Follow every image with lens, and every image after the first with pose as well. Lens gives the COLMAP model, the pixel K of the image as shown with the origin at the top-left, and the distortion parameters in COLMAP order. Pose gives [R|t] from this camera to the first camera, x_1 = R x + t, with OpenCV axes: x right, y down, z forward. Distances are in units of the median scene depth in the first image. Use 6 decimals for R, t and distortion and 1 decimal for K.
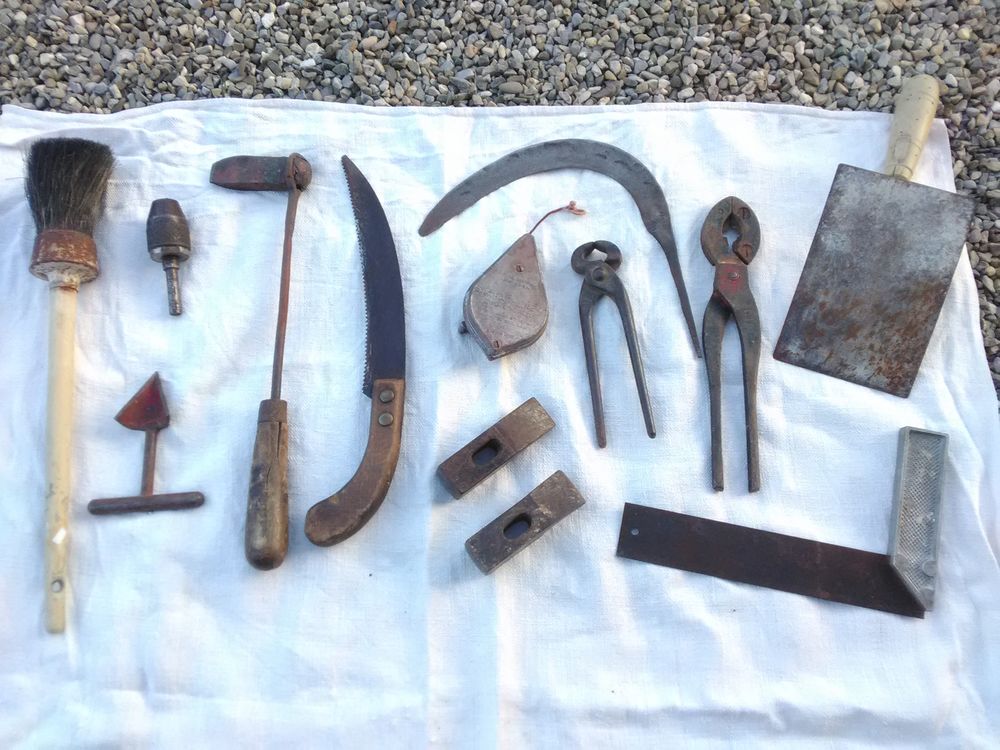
lens RADIAL K [[851.4, 0, 501.8], [0, 851.4, 375.7], [0, 0, 1]] dist [0.079594, -0.164480]
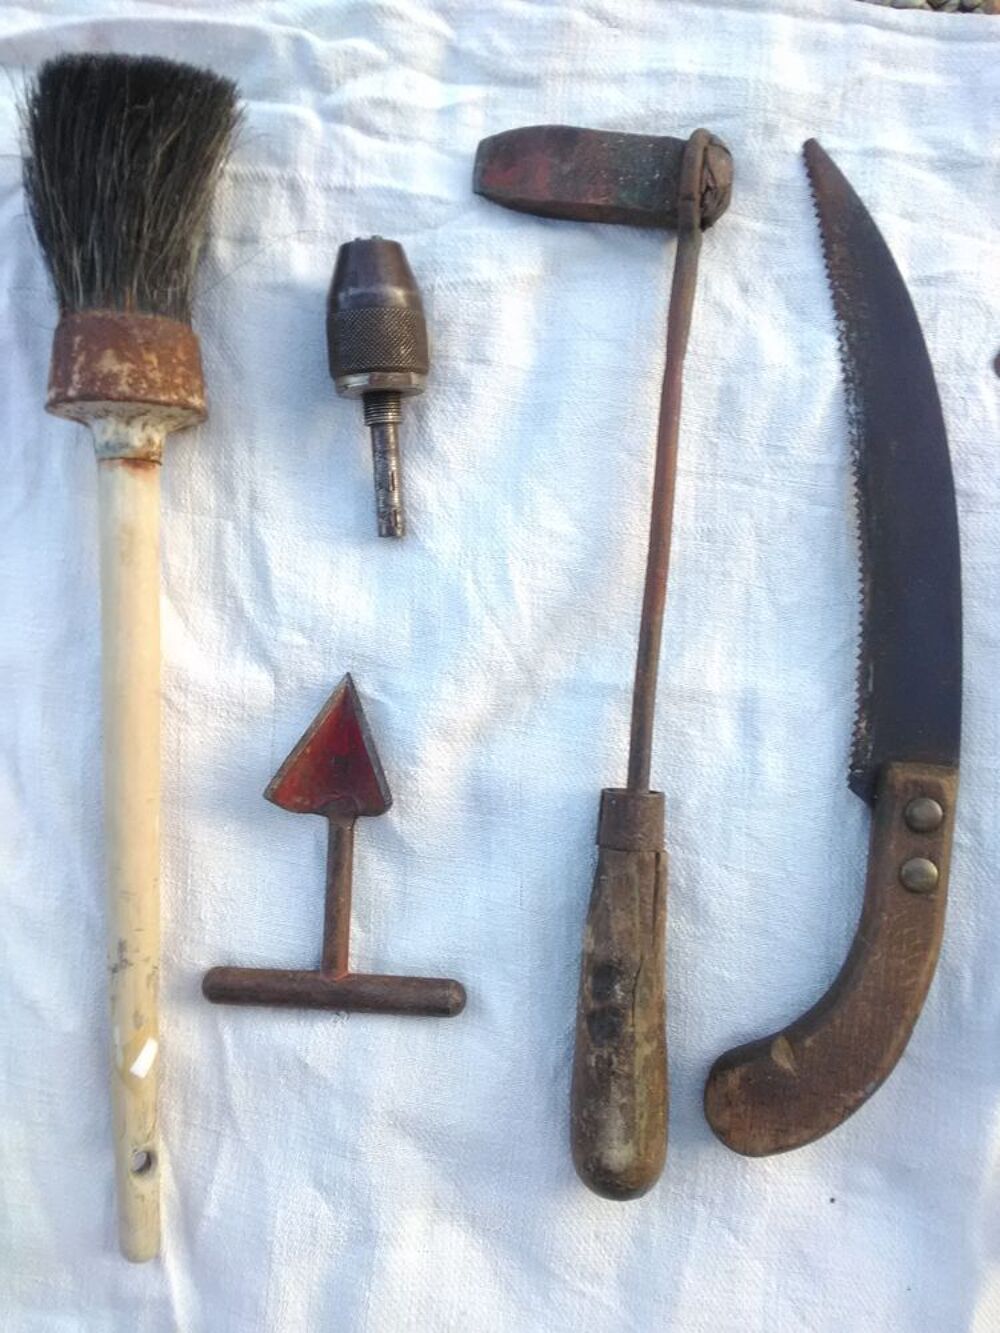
lens RADIAL K [[1134.9, 0, 535.4], [0, 1134.9, 661.7], [0, 0, 1]] dist [0.079594, -0.164480]
pose [[0.995762, 0.086374, -0.031582, -0.291902], [-0.075590, 0.964272, 0.253900, -0.161128], [0.052384, -0.250437, 0.966715, 0.458725]]
